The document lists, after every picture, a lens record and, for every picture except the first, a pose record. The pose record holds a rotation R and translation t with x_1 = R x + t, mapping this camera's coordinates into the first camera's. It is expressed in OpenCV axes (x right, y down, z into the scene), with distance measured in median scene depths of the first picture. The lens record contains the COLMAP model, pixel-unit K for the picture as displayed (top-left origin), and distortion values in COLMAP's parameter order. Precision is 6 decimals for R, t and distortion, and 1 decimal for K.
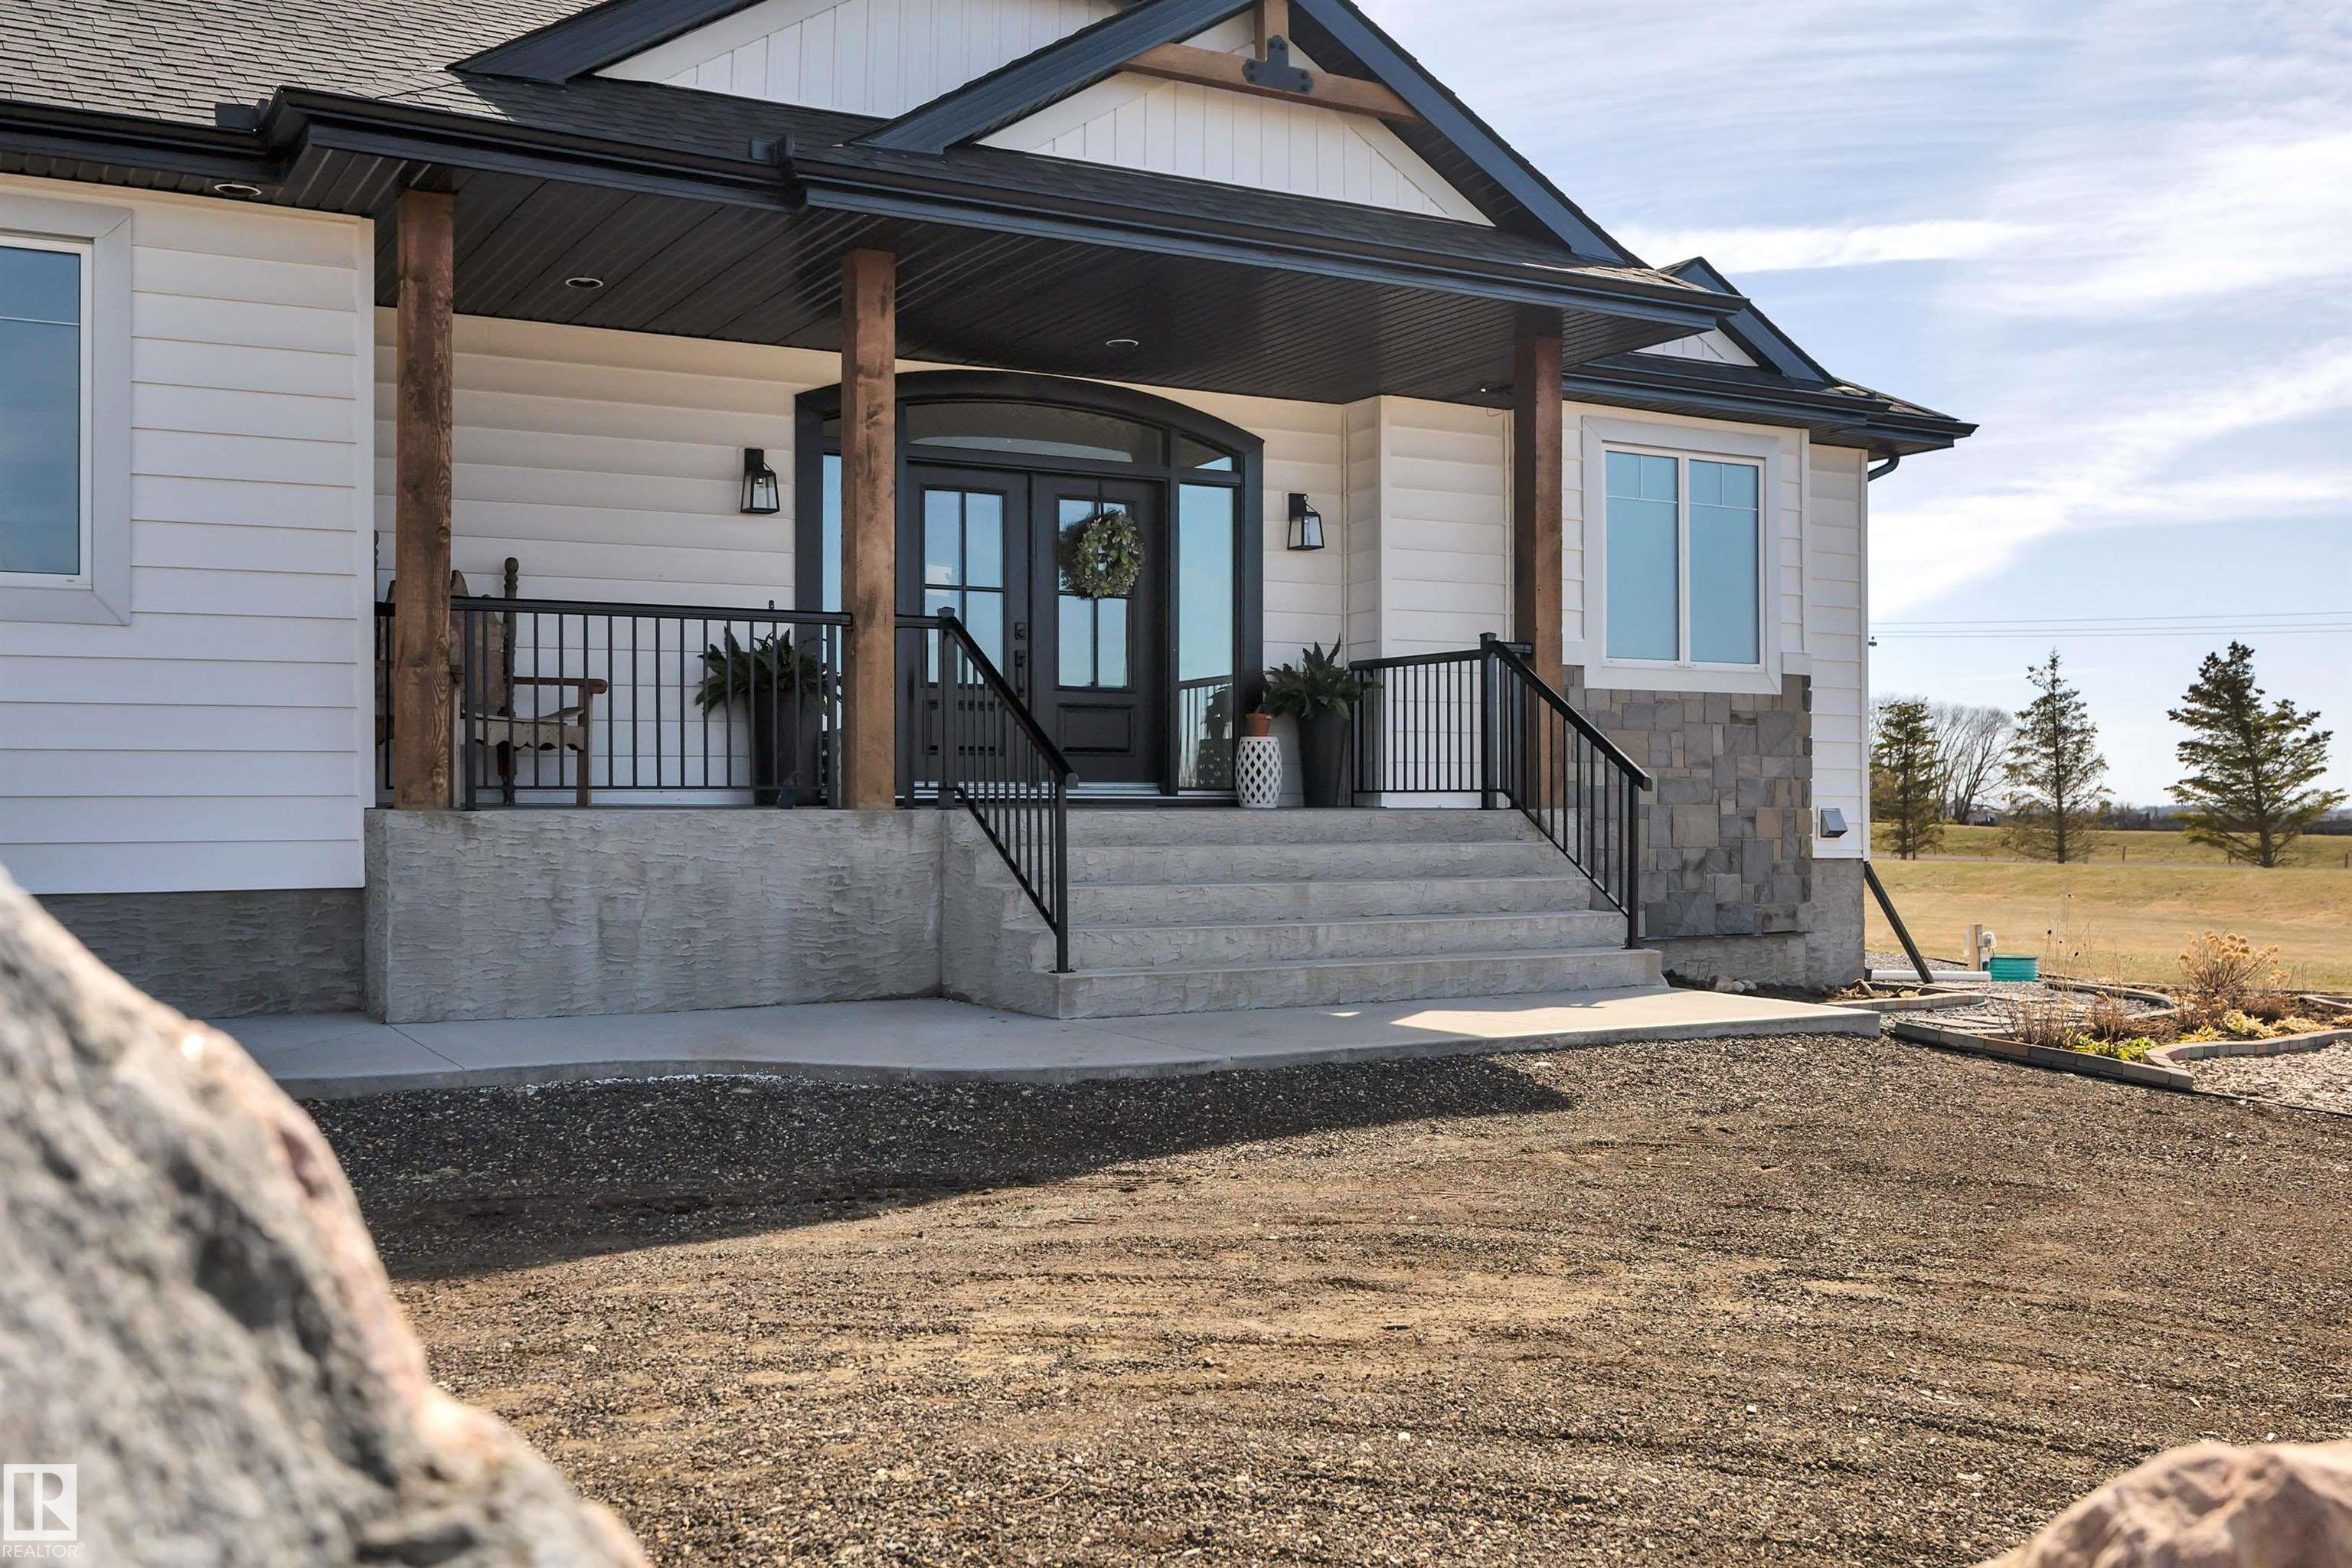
lens RADIAL K [[2319.3, 0, 1170.3], [0, 2319.3, 788.4], [0, 0, 1]] dist [-0.000283, 0.002822]
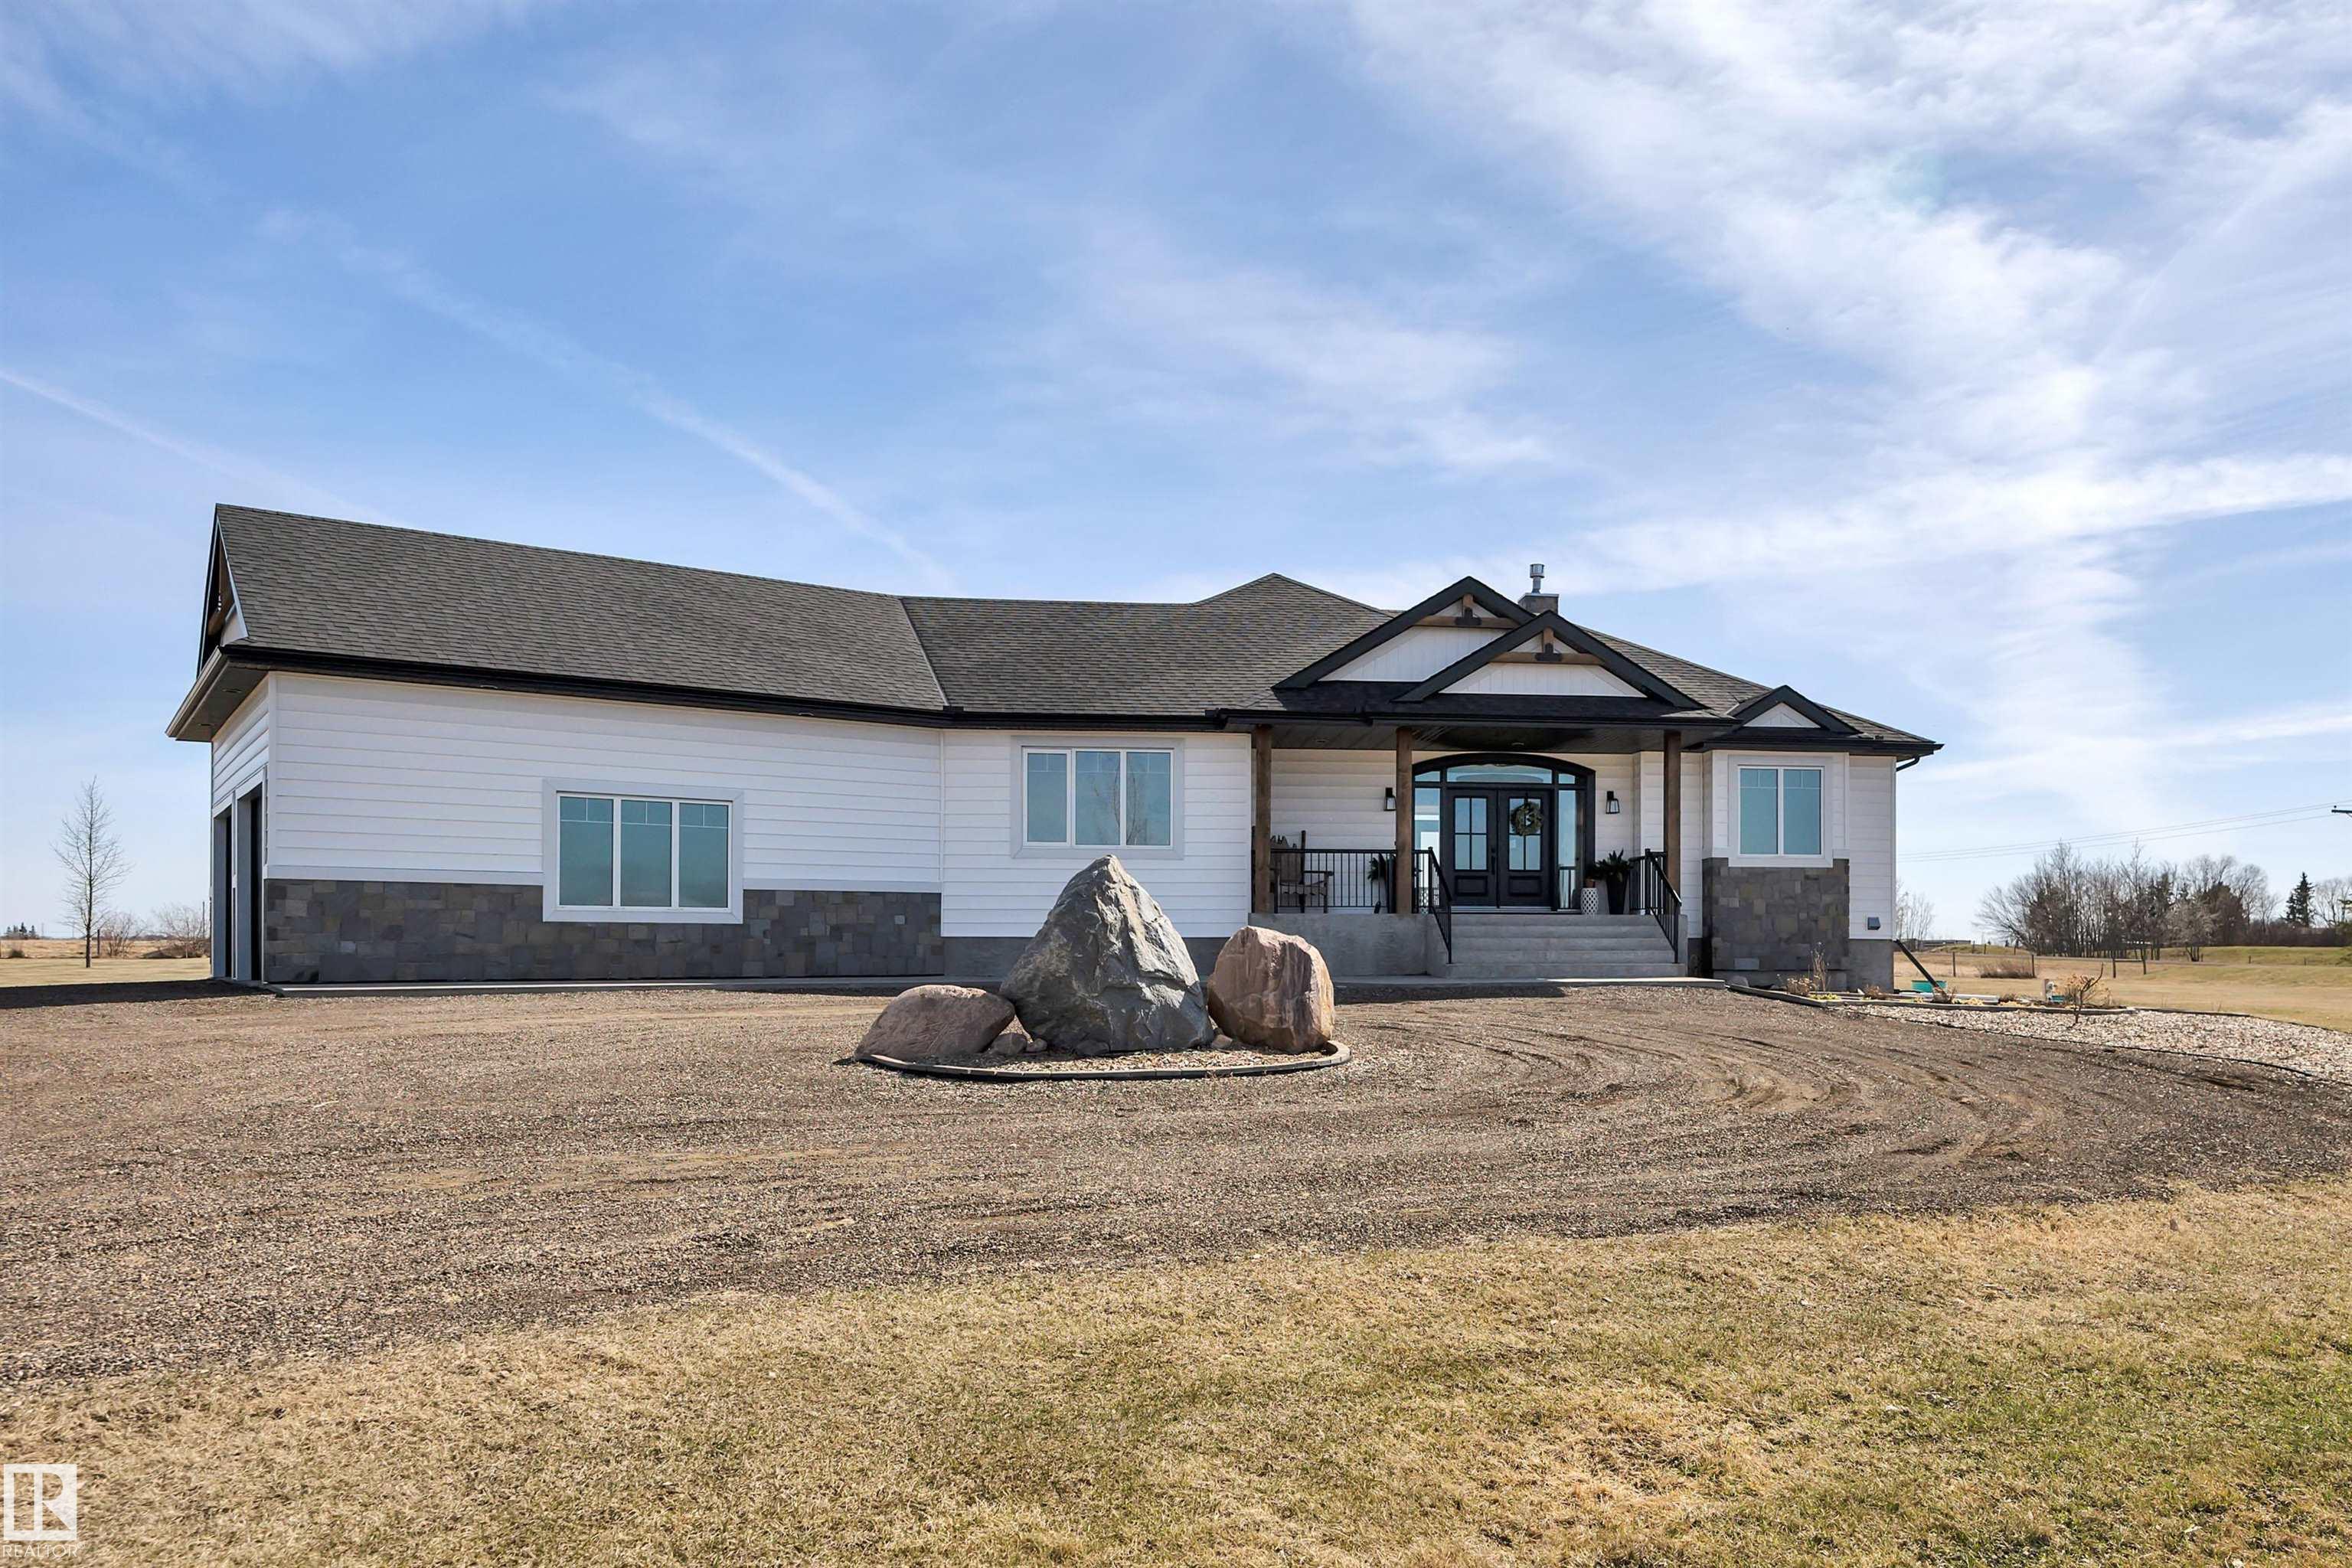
lens RADIAL K [[2319.3, 0, 1170.3], [0, 2319.3, 788.4], [0, 0, 1]] dist [-0.000283, 0.002822]
pose [[0.893202, -0.029991, -0.448655, 0.768825], [0.000108, 0.997787, -0.066485, 0.037775], [0.449656, 0.059336, 0.891229, -1.481596]]
